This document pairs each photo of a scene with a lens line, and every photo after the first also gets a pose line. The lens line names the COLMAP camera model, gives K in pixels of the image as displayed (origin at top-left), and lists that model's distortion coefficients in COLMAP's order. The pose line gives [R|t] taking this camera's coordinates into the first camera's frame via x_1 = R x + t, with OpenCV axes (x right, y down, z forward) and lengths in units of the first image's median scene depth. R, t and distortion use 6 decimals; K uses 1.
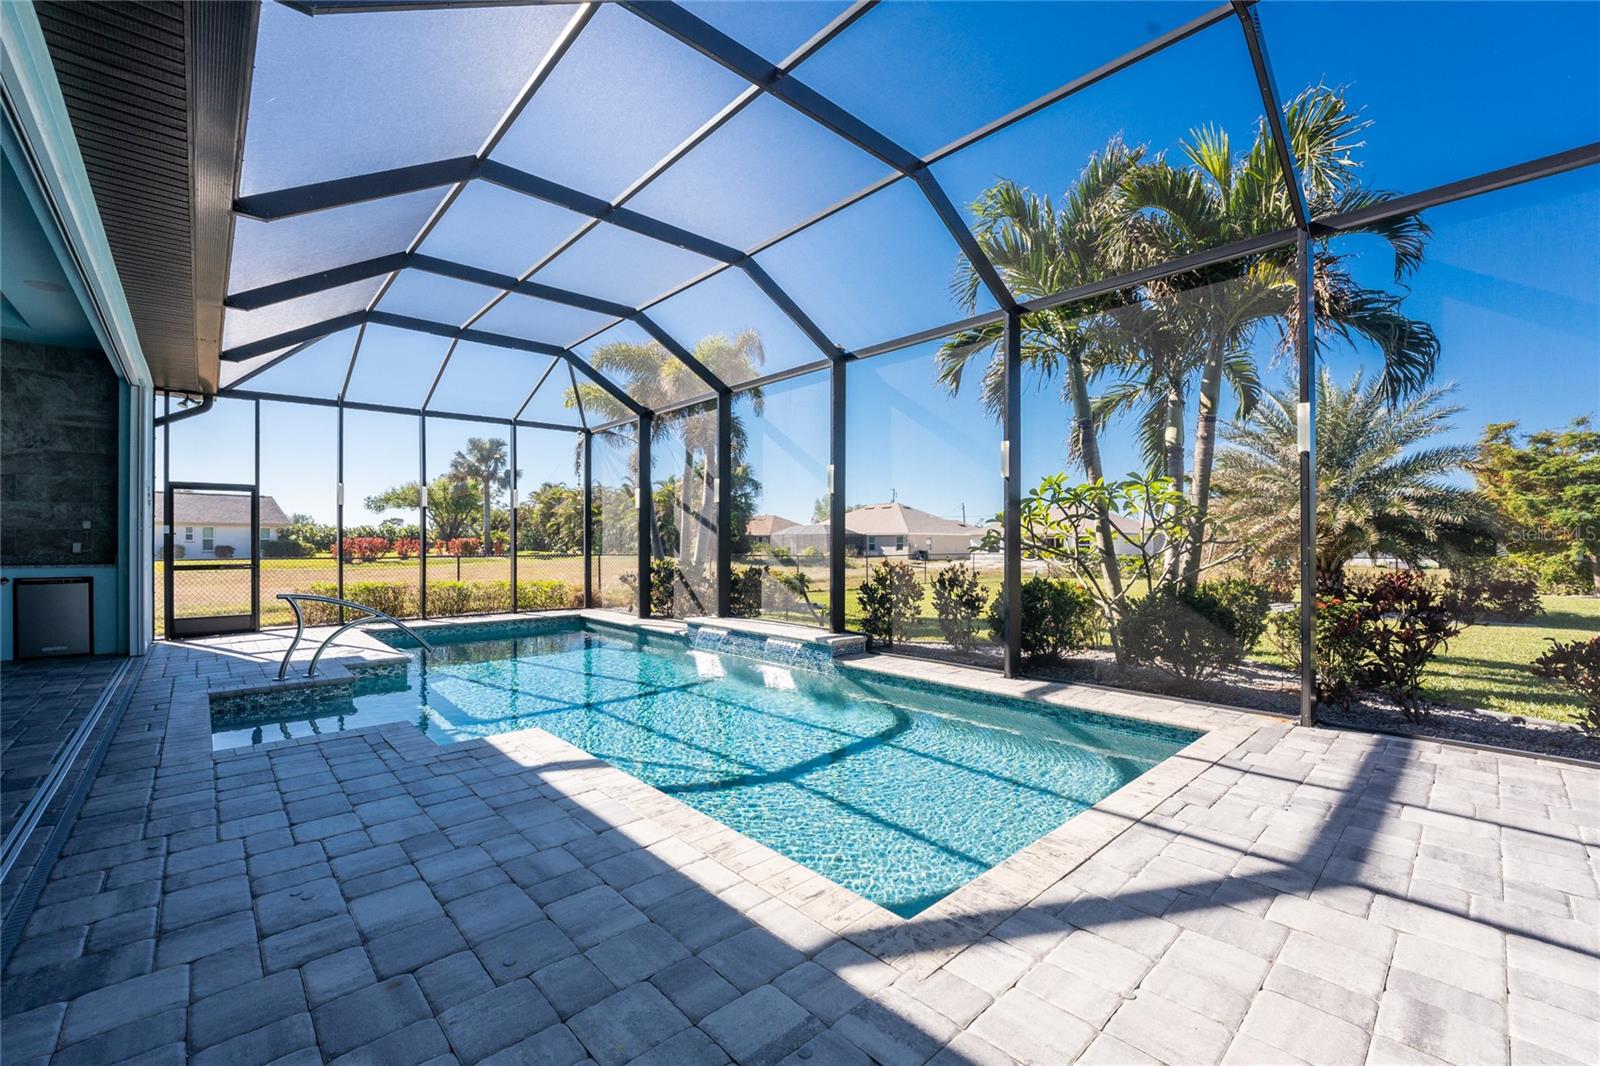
lens RADIAL K [[665.6, 0, 788.5], [0, 665.6, 541.4], [0, 0, 1]] dist [-0.019979, -0.000581]
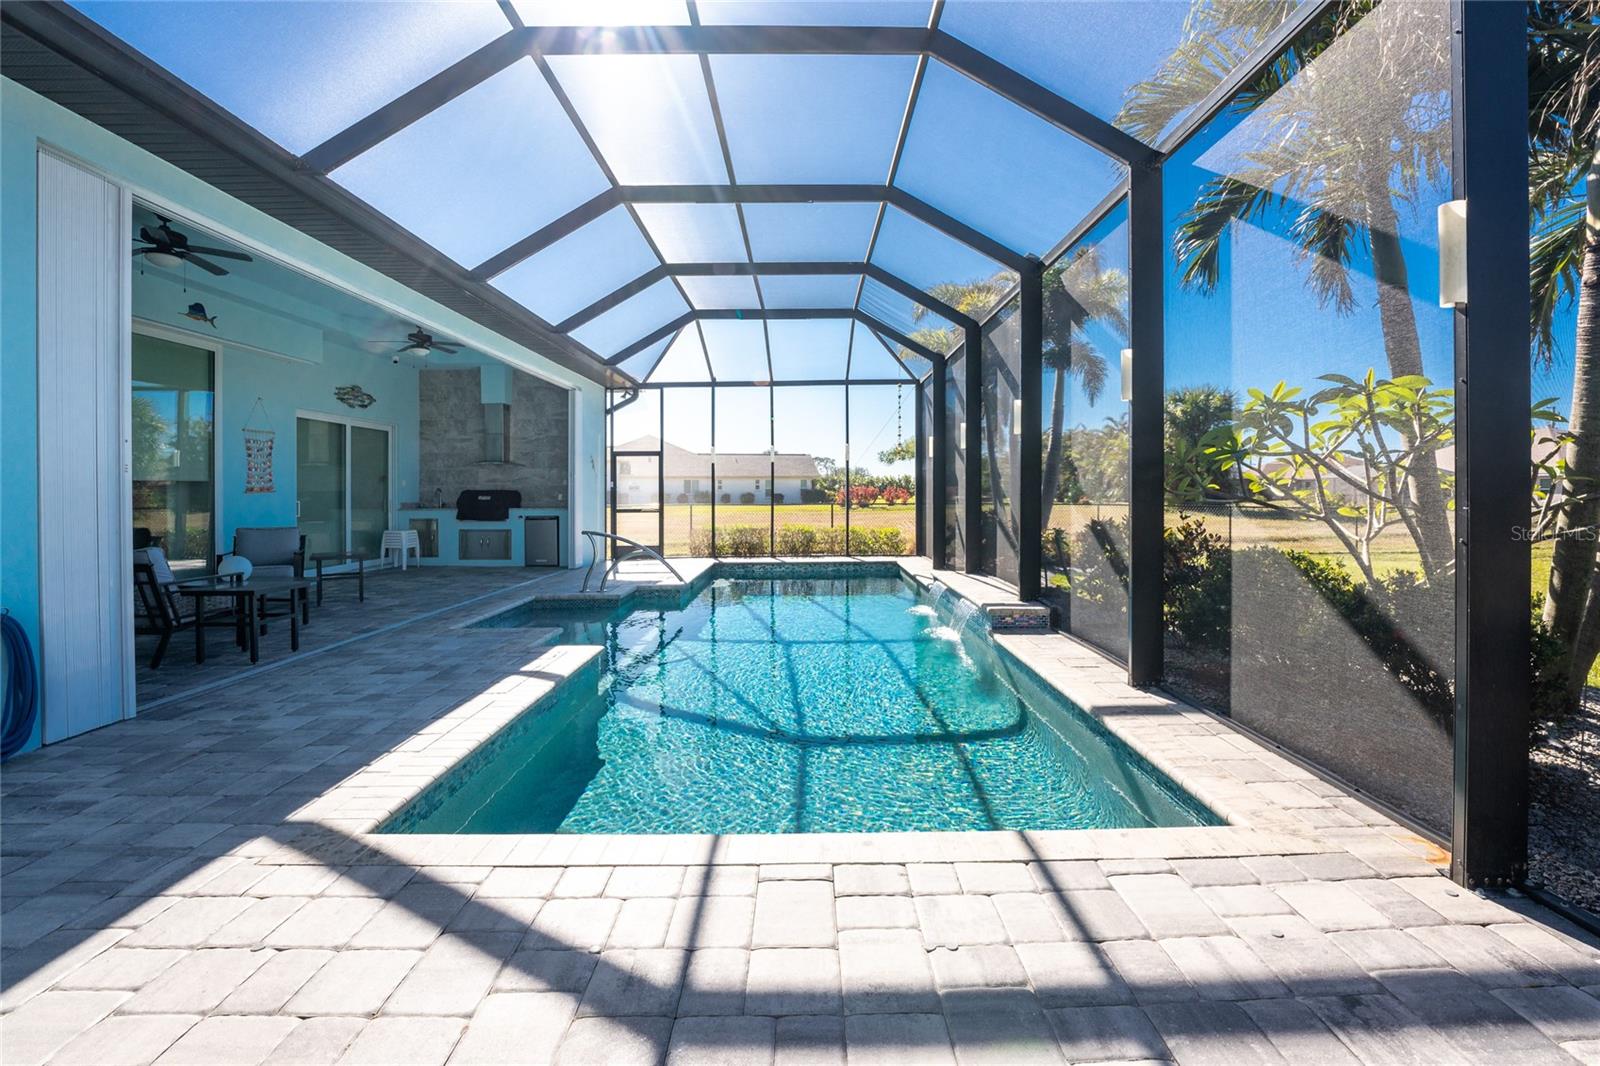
lens RADIAL K [[665.6, 0, 803.2], [0, 665.6, 526.2], [0, 0, 1]] dist [-0.019979, -0.000581]
pose [[0.748292, 0.033337, -0.662531, 0.451210], [0.004835, 0.998436, 0.055700, -0.008000], [0.663352, -0.044883, 0.746960, 0.203999]]
